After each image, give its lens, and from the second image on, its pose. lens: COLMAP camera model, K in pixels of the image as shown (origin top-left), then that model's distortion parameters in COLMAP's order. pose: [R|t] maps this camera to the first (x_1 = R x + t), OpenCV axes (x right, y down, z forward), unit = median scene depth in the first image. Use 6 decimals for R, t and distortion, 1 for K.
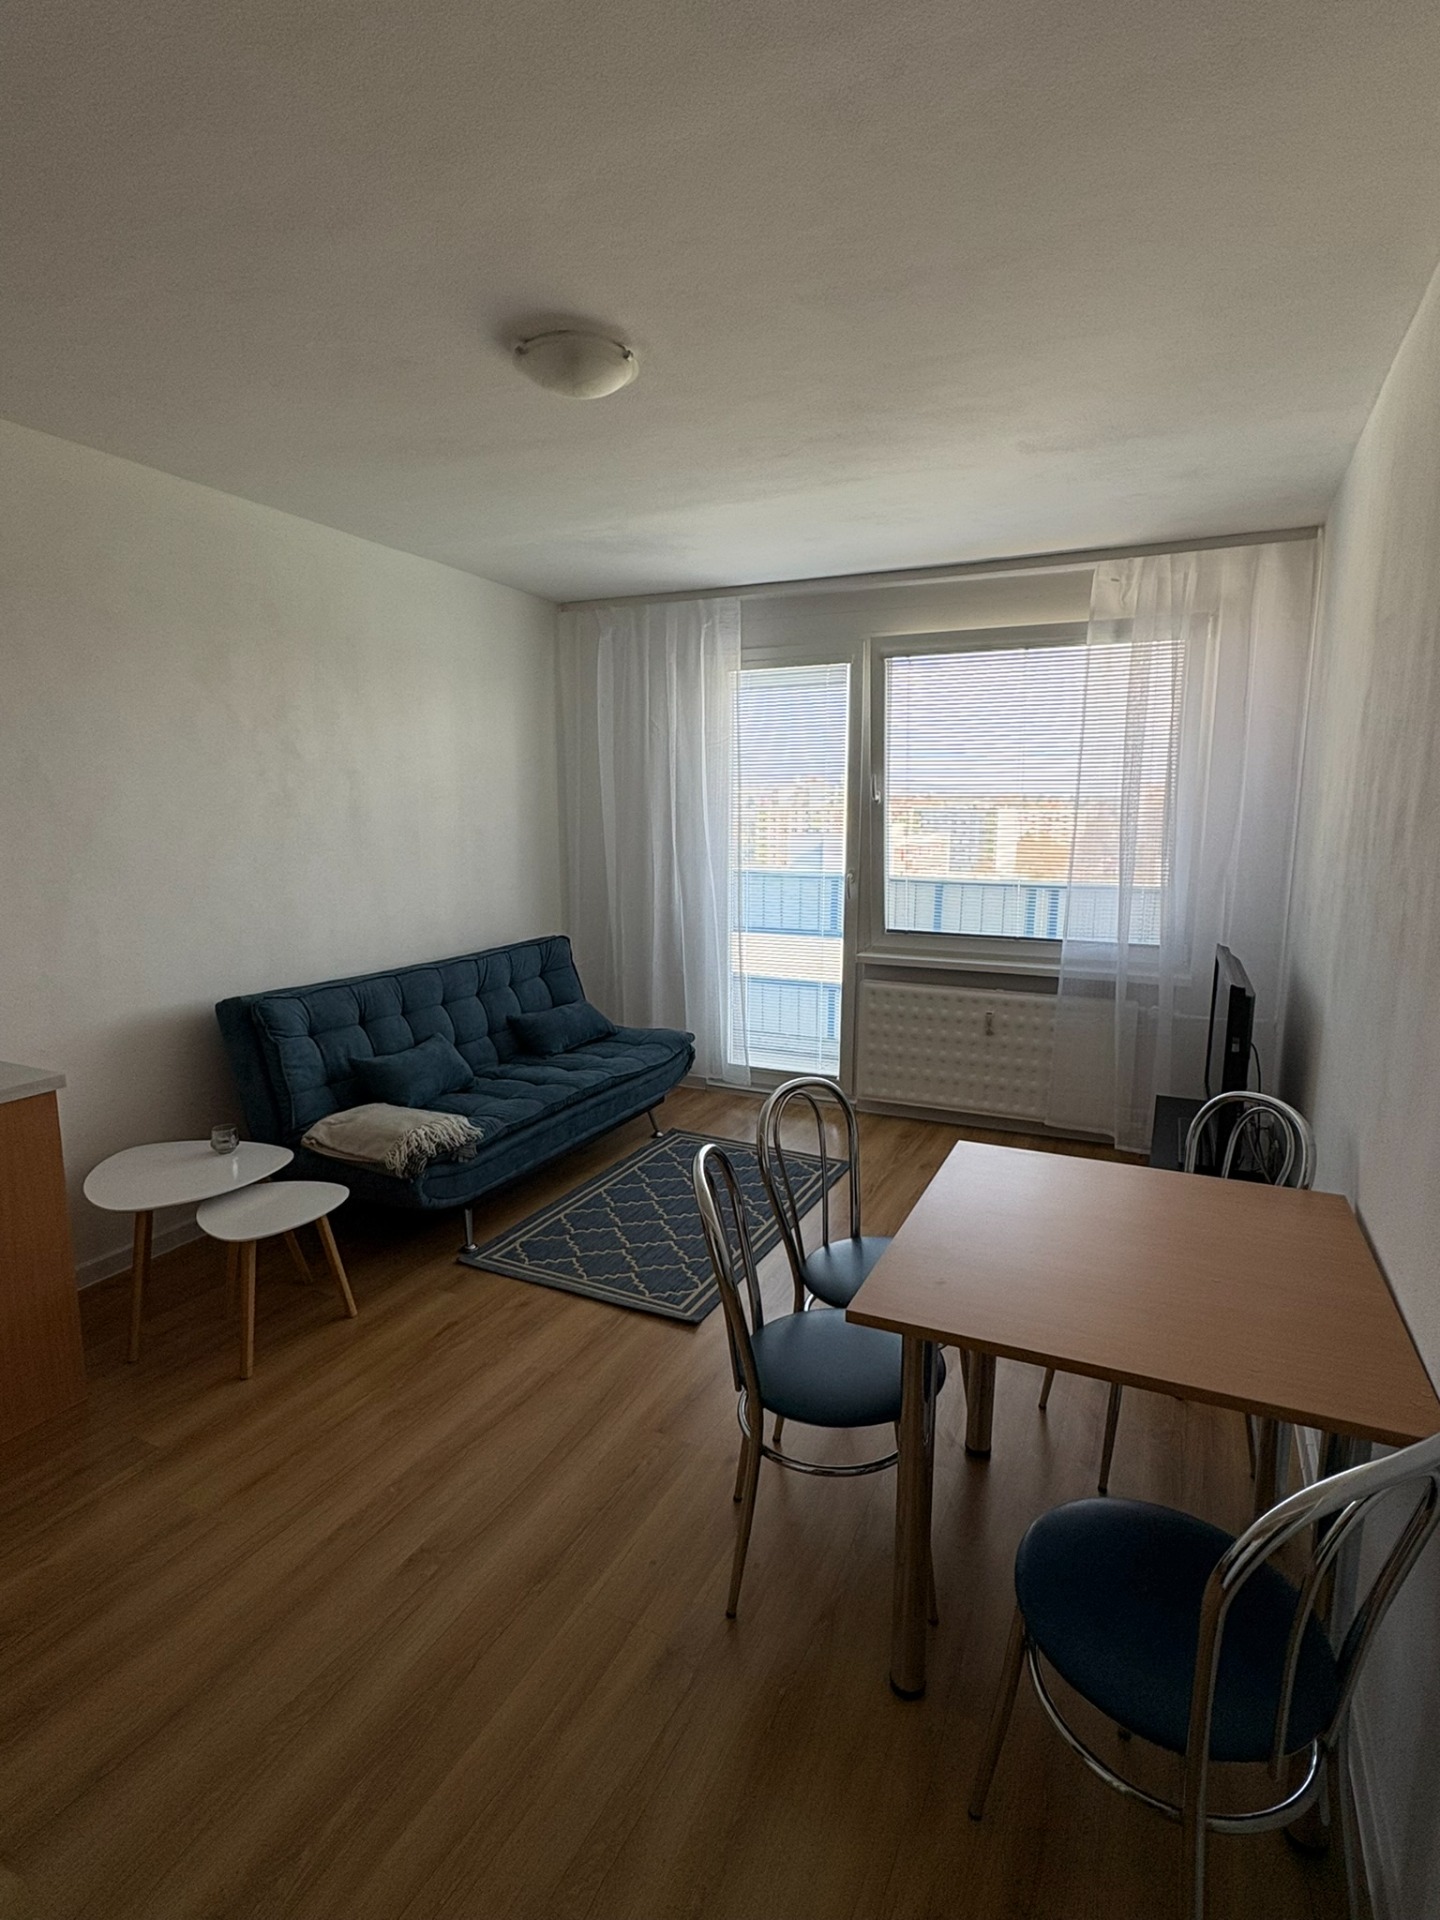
lens RADIAL K [[951.4, 0, 721.6], [0, 951.4, 965.9], [0, 0, 1]] dist [0.000695, 0.000010]
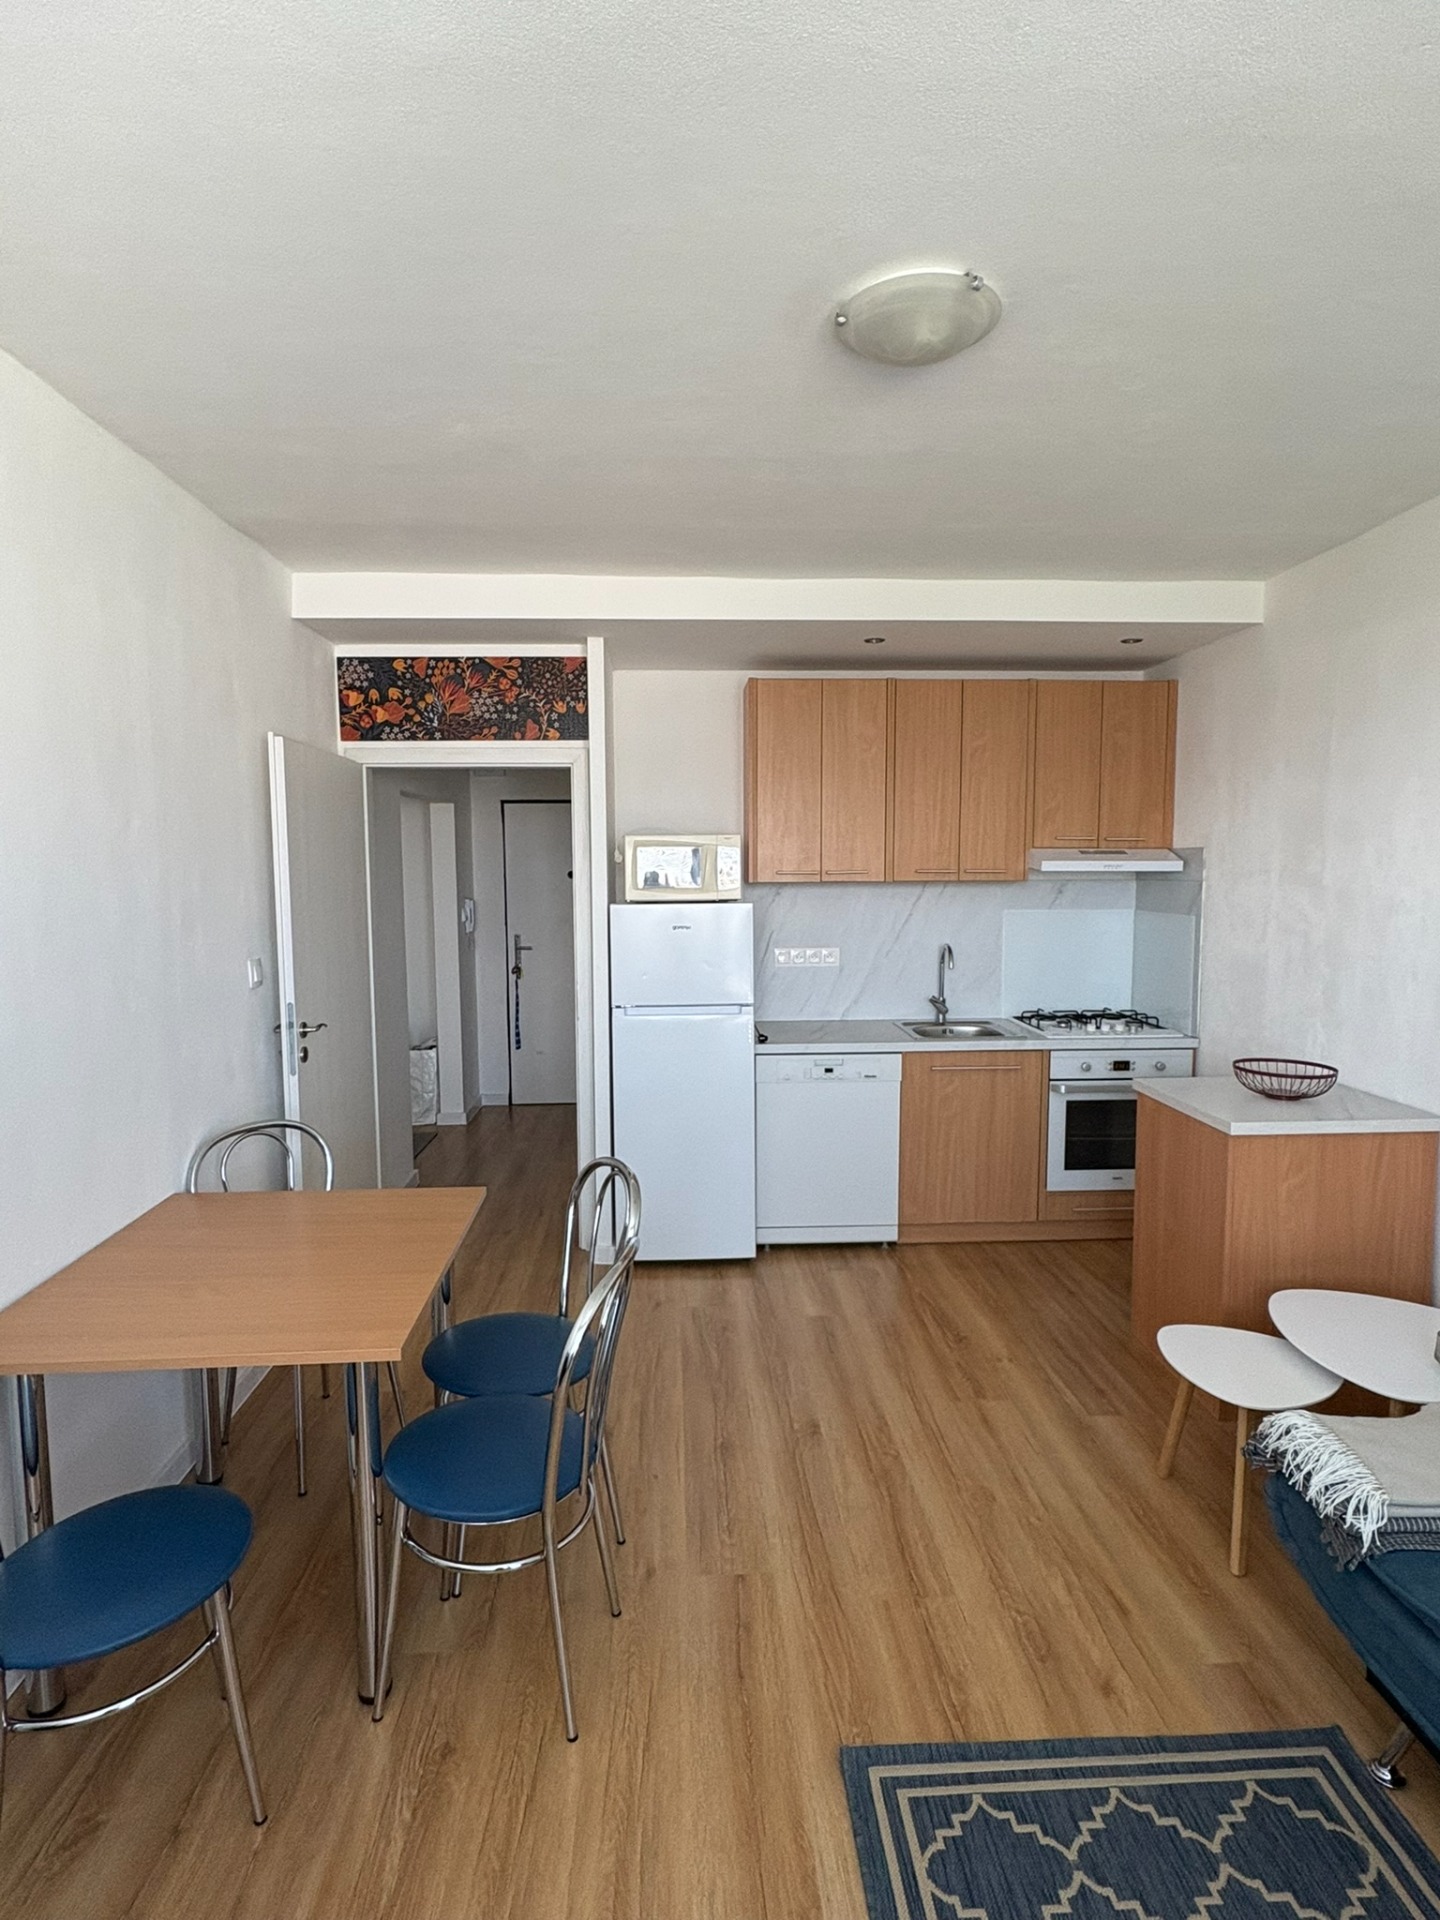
lens RADIAL K [[1004.5, 0, 719.6], [0, 1004.5, 961.4], [0, 0, 1]] dist [0.001047, 0.000212]
pose [[-0.878709, 0.040946, -0.475598, 0.315821], [-0.078355, 0.970429, 0.228315, -0.239347], [0.470883, 0.237888, -0.849517, 1.386257]]
